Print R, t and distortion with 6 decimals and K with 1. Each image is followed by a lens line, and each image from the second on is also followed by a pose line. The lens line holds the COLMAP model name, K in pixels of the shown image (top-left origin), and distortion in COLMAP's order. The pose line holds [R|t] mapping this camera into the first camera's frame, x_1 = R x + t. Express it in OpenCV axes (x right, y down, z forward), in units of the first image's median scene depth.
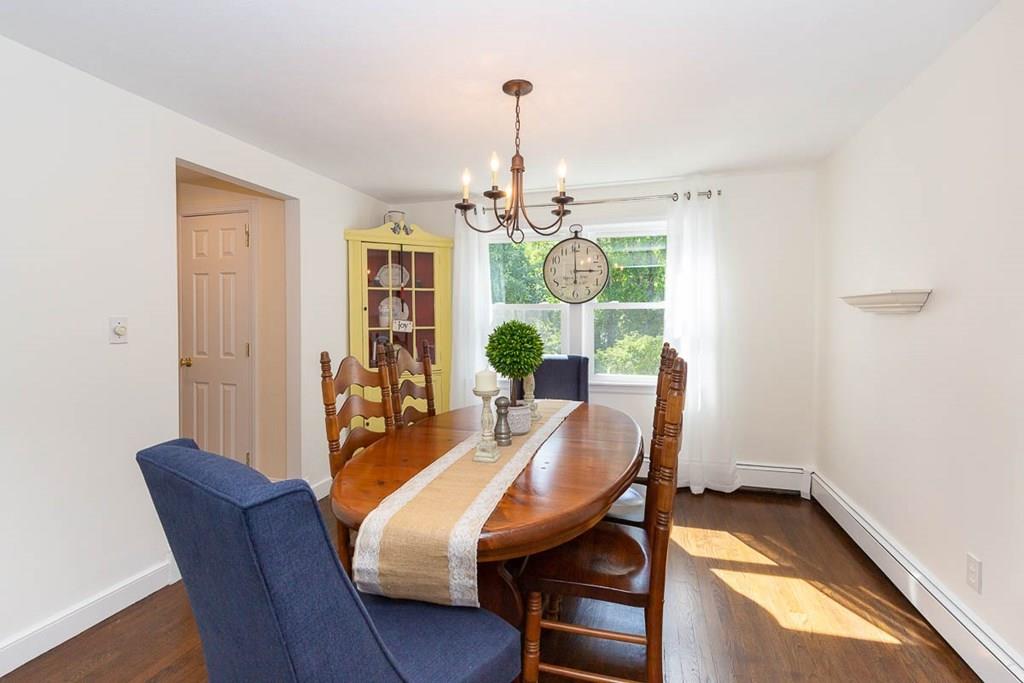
lens RADIAL K [[471.6, 0, 502.0], [0, 471.6, 326.9], [0, 0, 1]] dist [0.001607, 0.000003]
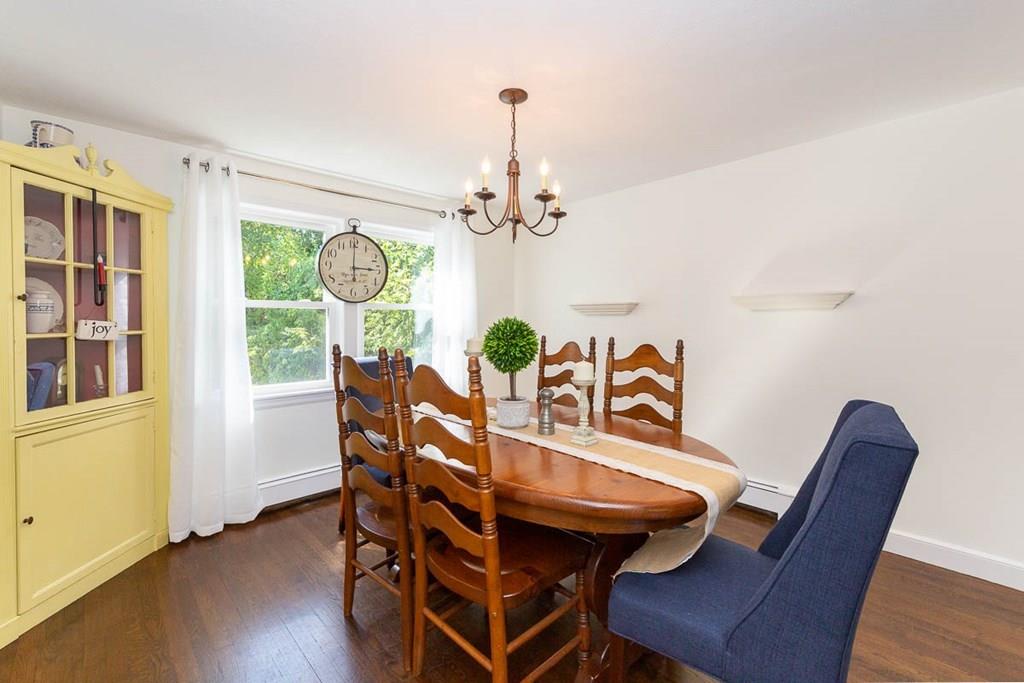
lens RADIAL K [[457.1, 0, 508.0], [0, 457.1, 325.2], [0, 0, 1]] dist [0.001990, 0.000207]
pose [[0.480093, -0.004991, 0.877203, -0.492000], [0.019027, 0.999808, -0.004725, 0.004270], [-0.877011, 0.018959, 0.480096, 0.301342]]
